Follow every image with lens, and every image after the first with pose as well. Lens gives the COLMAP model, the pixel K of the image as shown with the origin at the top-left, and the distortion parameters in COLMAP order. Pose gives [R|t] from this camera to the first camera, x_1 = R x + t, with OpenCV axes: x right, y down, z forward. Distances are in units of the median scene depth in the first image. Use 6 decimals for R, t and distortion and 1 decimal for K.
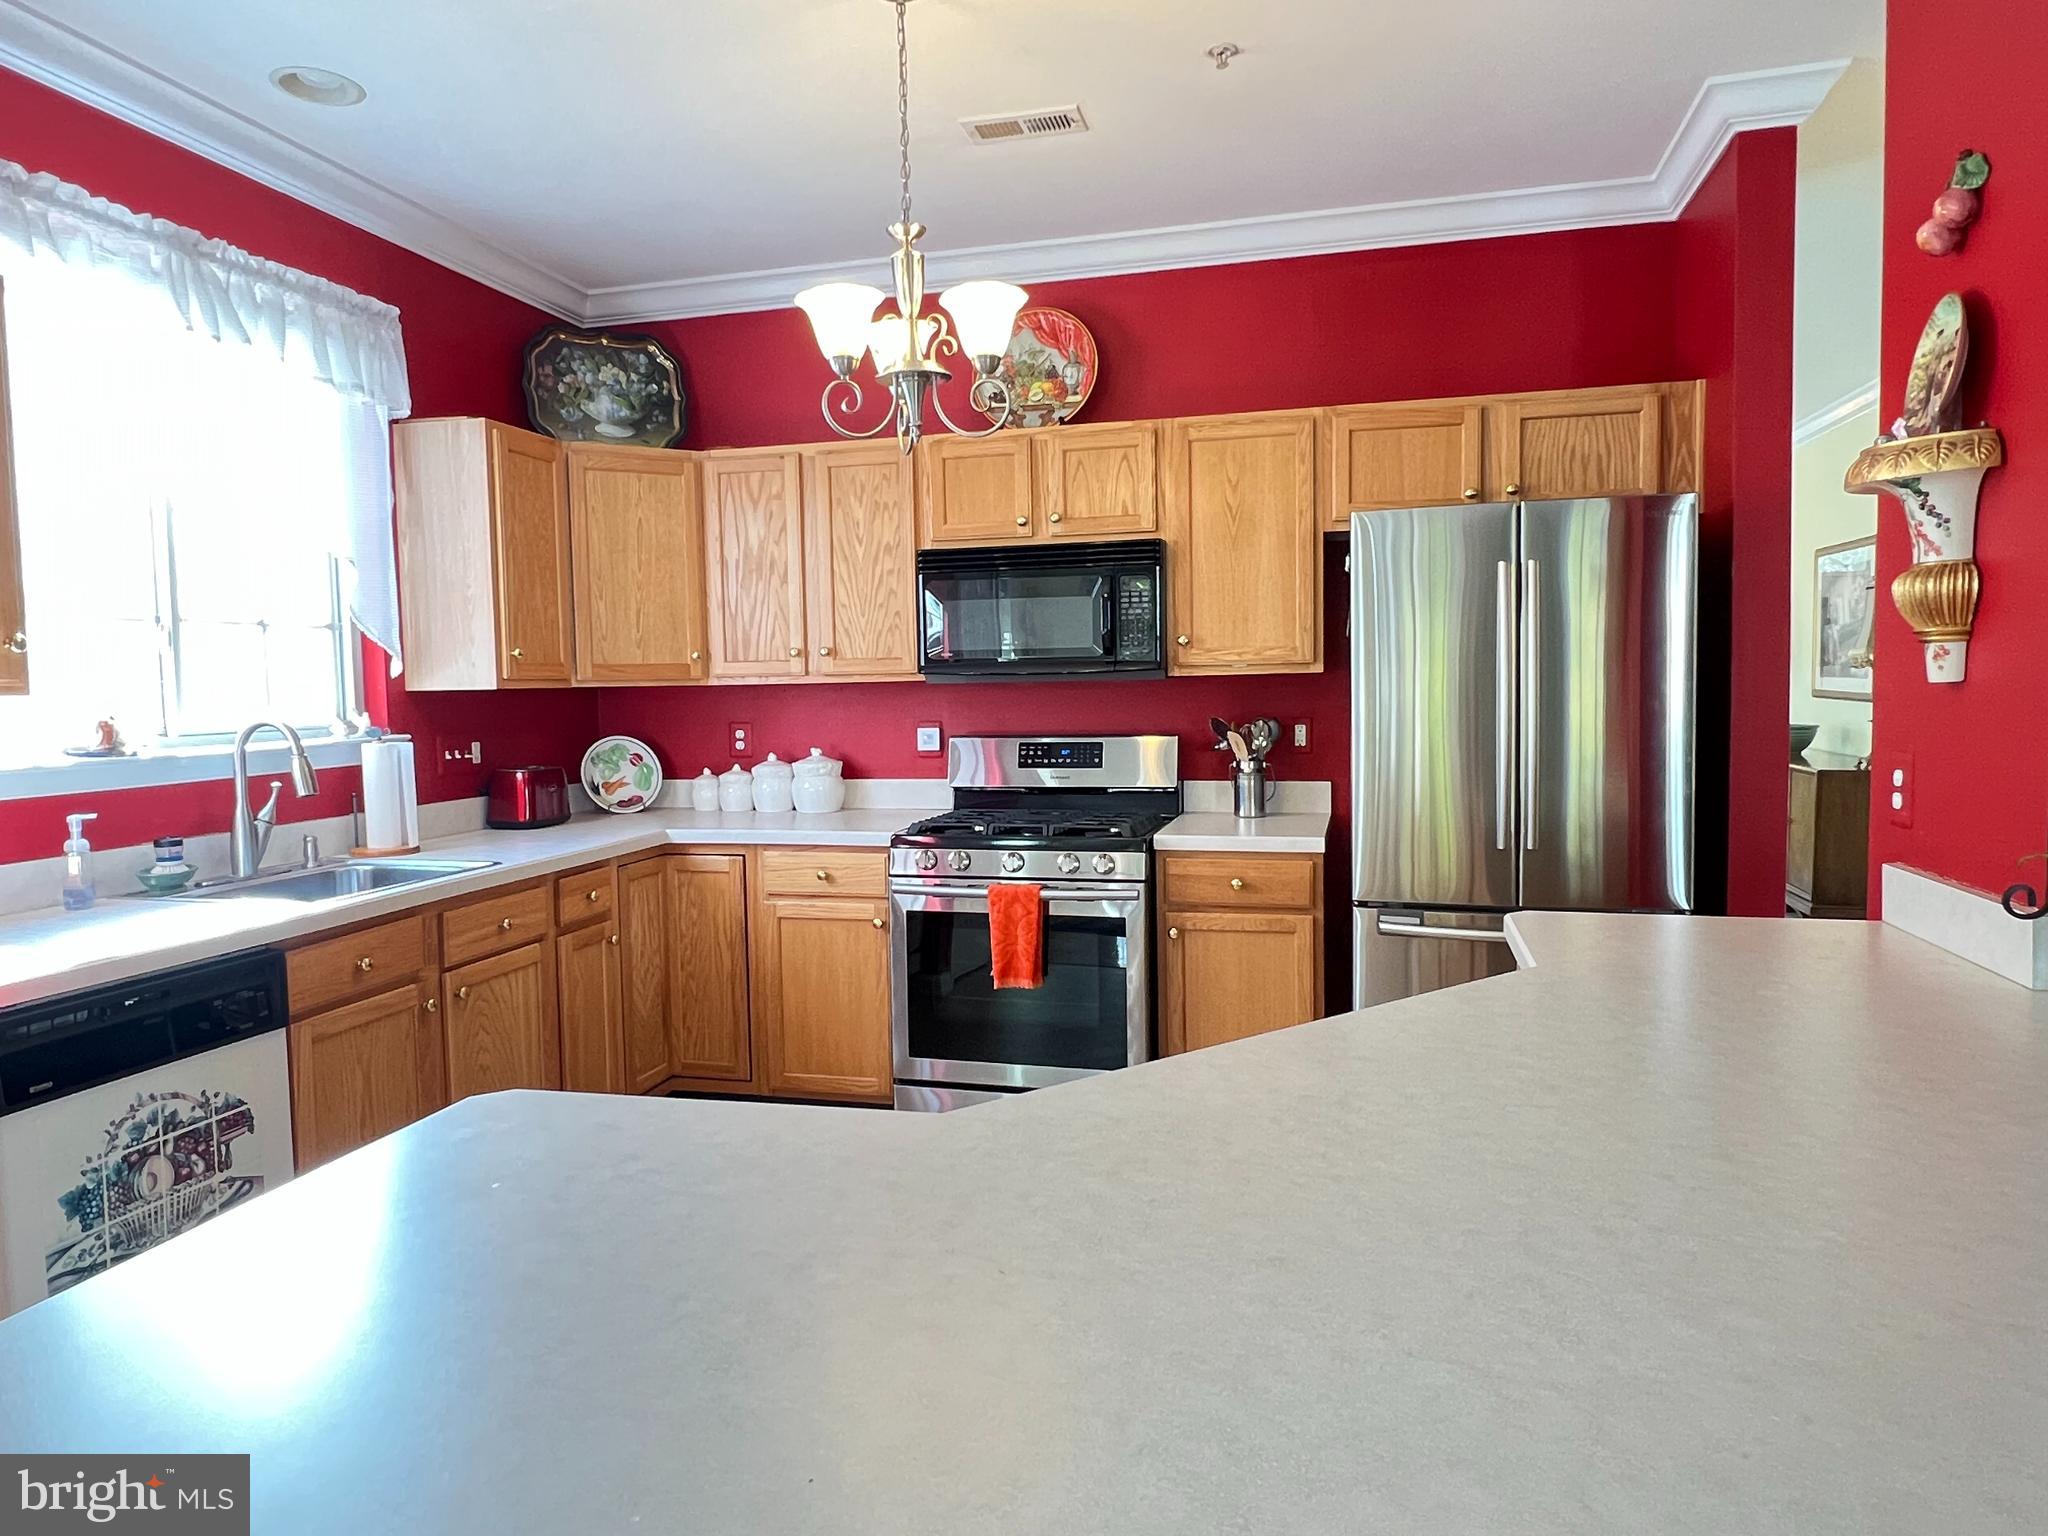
lens RADIAL K [[1319.8, 0, 1024.0], [0, 1319.8, 768.0], [0, 0, 1]] dist [-0.002486, -0.000990]
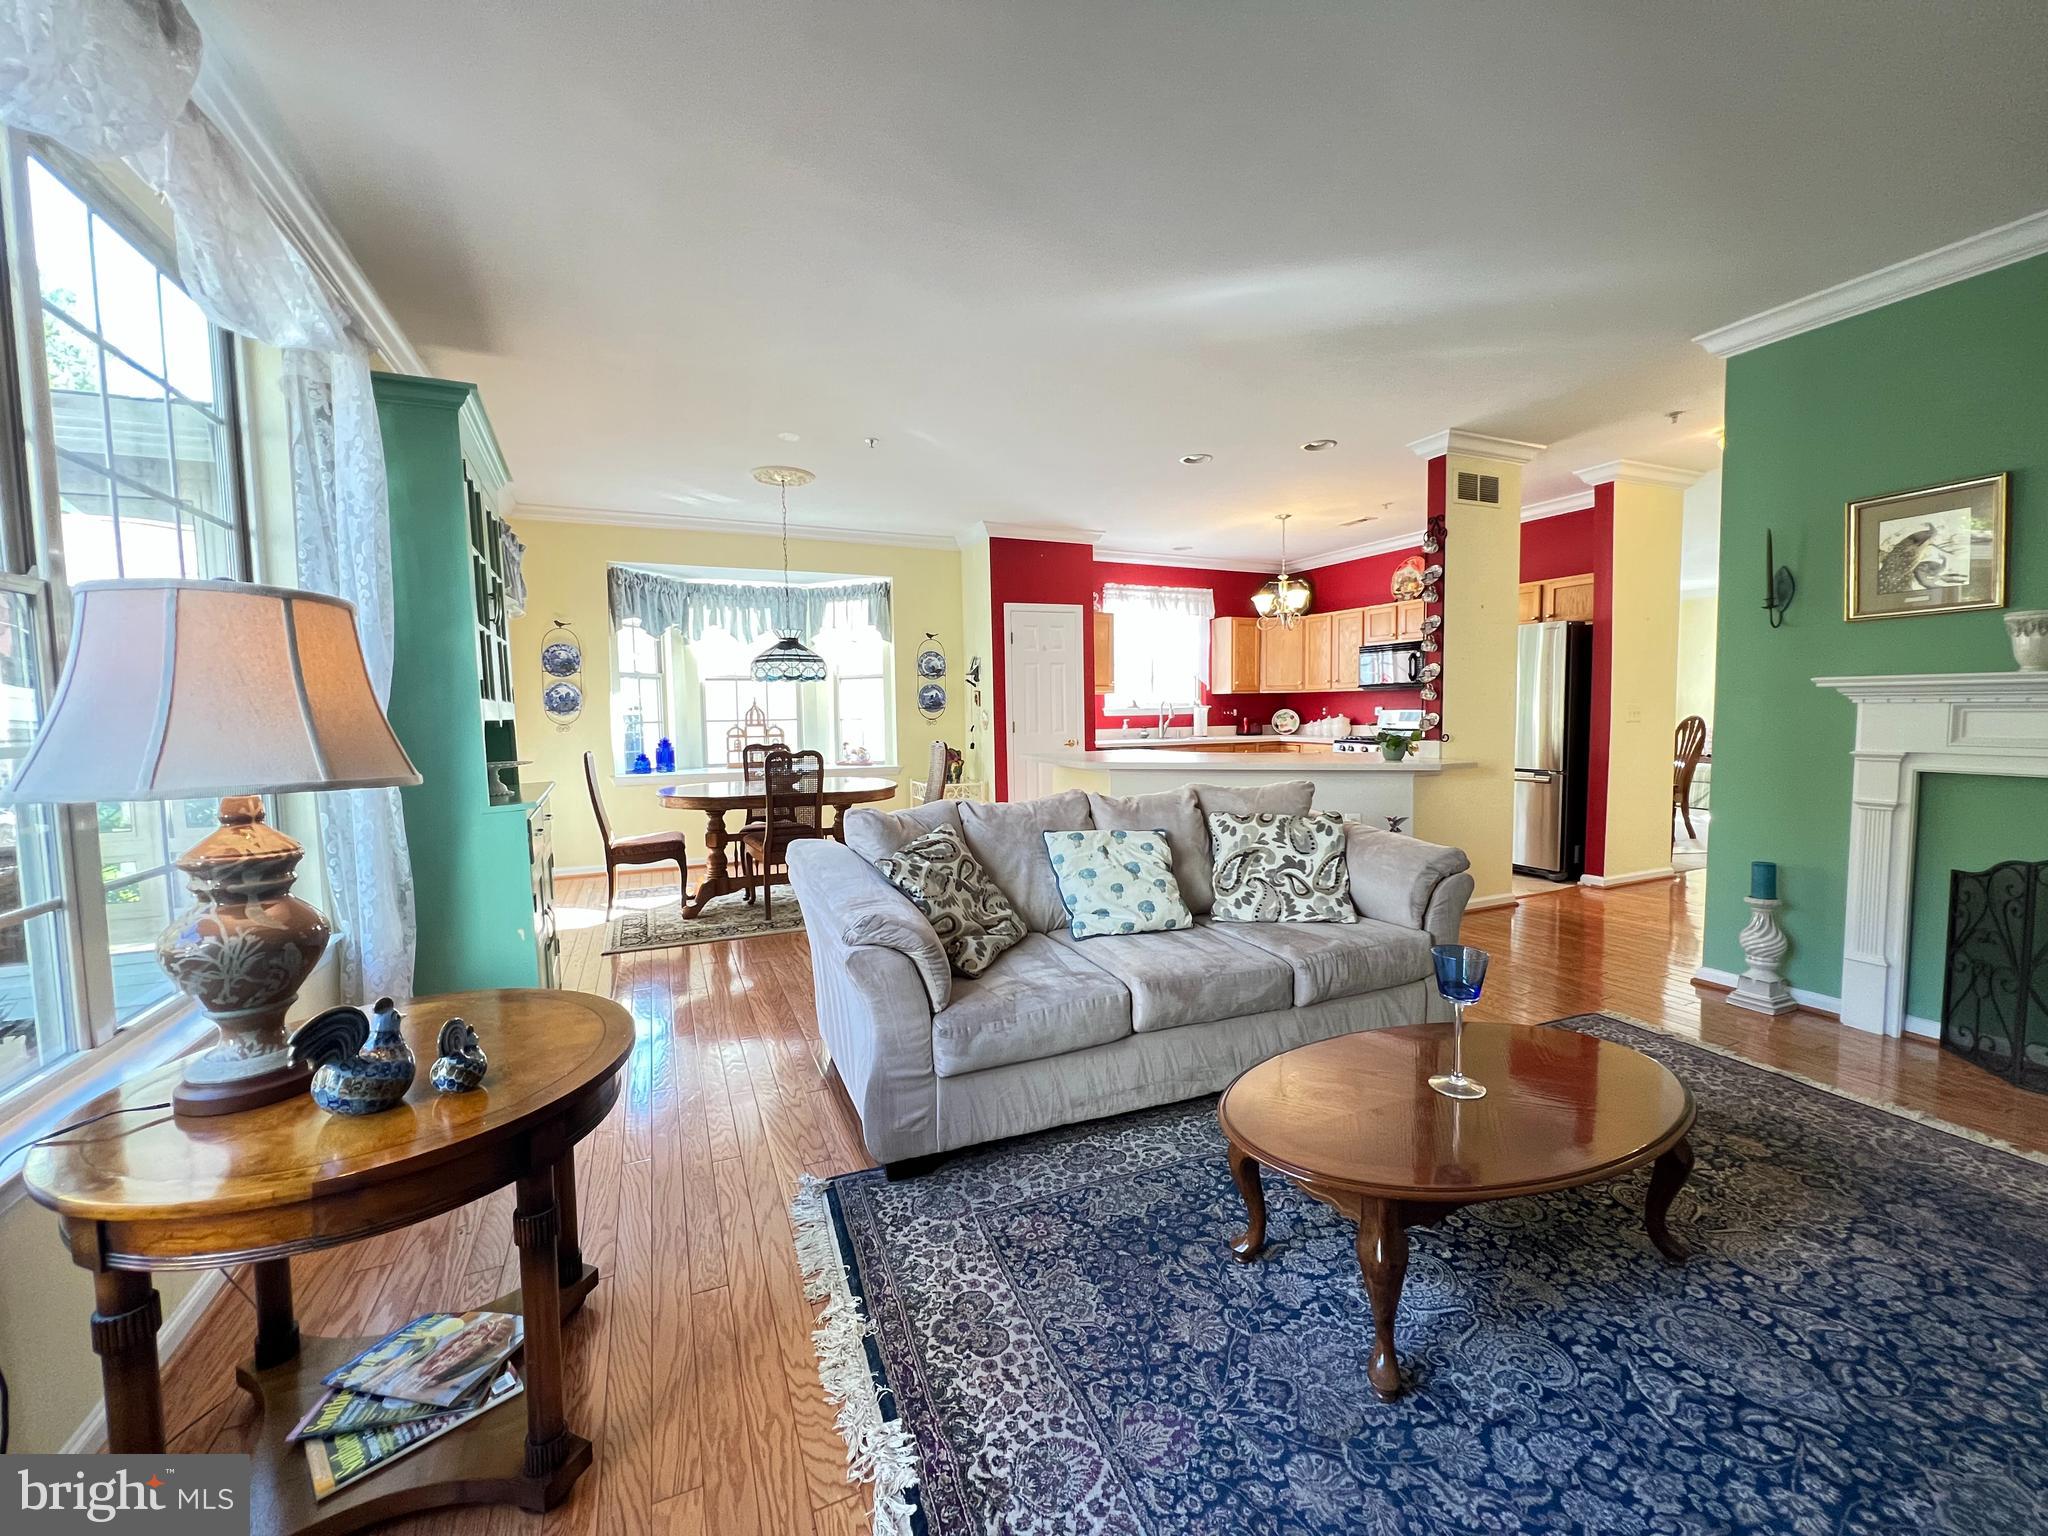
lens RADIAL K [[827.3, 0, 1019.1], [0, 827.3, 766.5], [0, 0, 1]] dist [-0.002483, 0.000292]
pose [[0.621797, 0.067228, -0.780287, 0.897032], [-0.049536, 0.997690, 0.046485, 0.055033], [0.781610, 0.009748, 0.623691, -0.745639]]
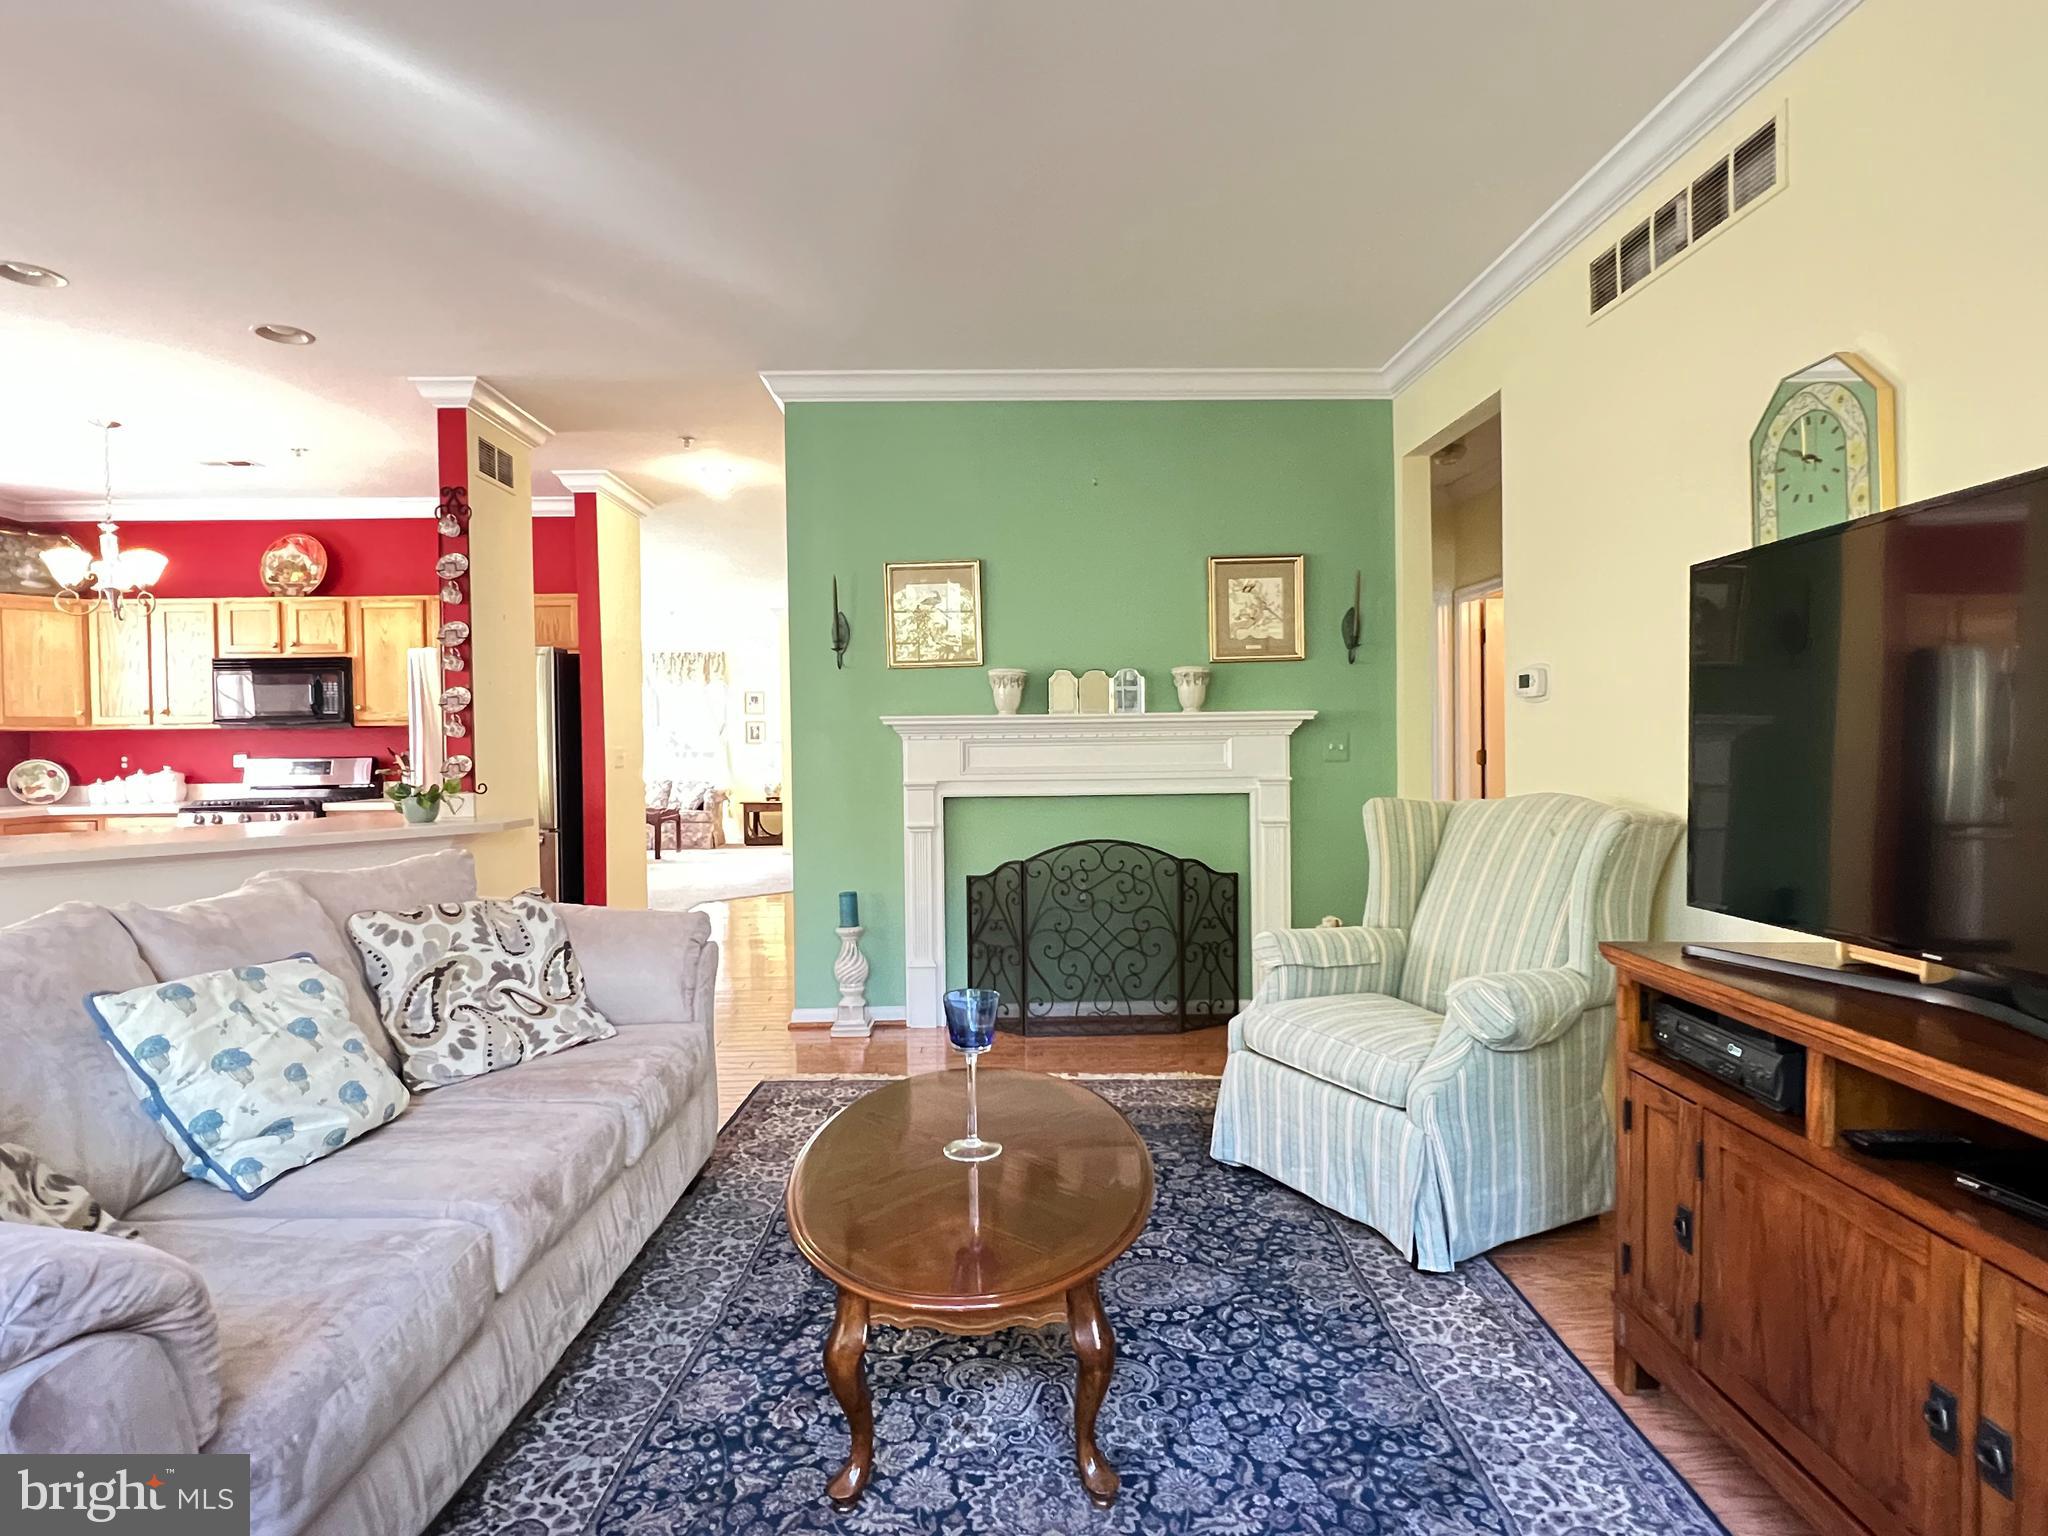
lens RADIAL K [[1095.3, 0, 1024.0], [0, 1095.3, 768.0], [0, 0, 1]] dist [-0.002757, -0.000660]
pose [[0.959613, 0.000718, 0.281322, 0.579865], [0.013451, 0.998736, -0.048433, 0.080418], [-0.281001, 0.050261, 0.958390, -0.797757]]
